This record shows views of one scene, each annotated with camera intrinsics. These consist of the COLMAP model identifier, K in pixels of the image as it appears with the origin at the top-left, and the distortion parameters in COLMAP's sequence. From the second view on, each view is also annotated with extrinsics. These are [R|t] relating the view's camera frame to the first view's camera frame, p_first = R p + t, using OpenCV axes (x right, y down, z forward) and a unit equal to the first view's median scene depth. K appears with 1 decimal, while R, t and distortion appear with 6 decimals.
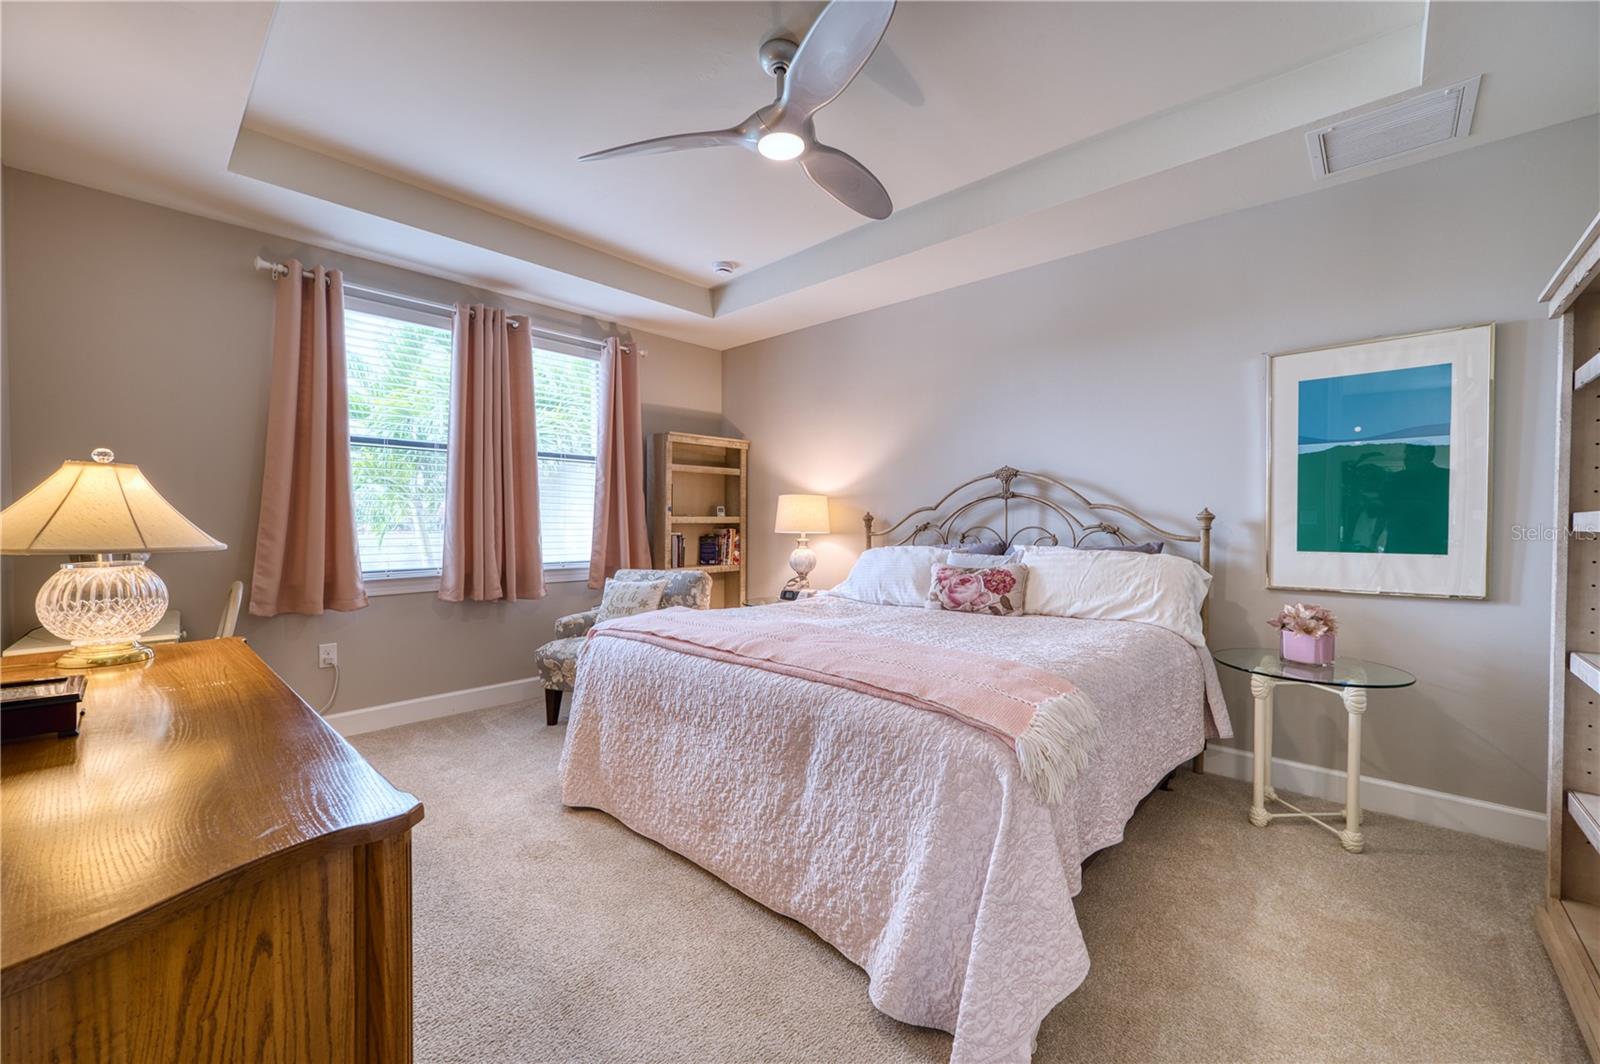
lens RADIAL K [[626.9, 0, 800.0], [0, 626.9, 532.0], [0, 0, 1]] dist [-0.002084, 0.000431]
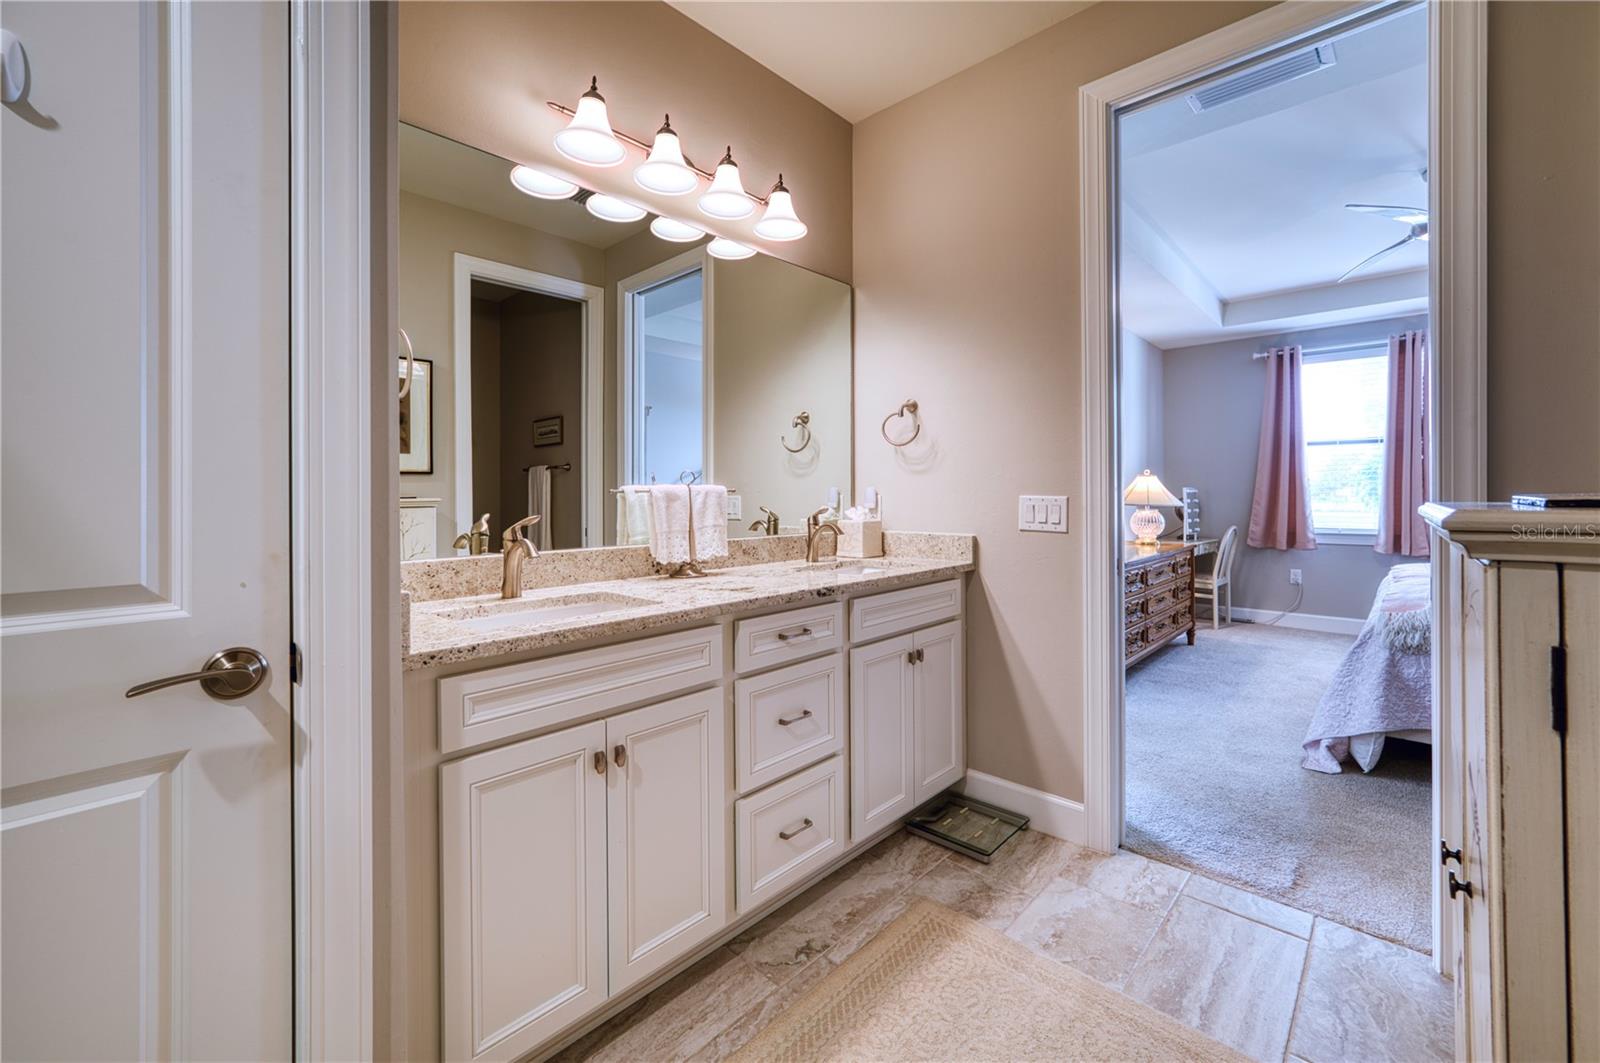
lens RADIAL K [[653.3, 0, 799.4], [0, 653.3, 488.1], [0, 0, 1]] dist [-0.000470, 0.000842]
pose [[-0.010328, -0.009071, -0.999906, 1.049010], [-0.019320, 0.999774, -0.008870, 0.004943], [0.999760, 0.019227, -0.010501, -0.312627]]
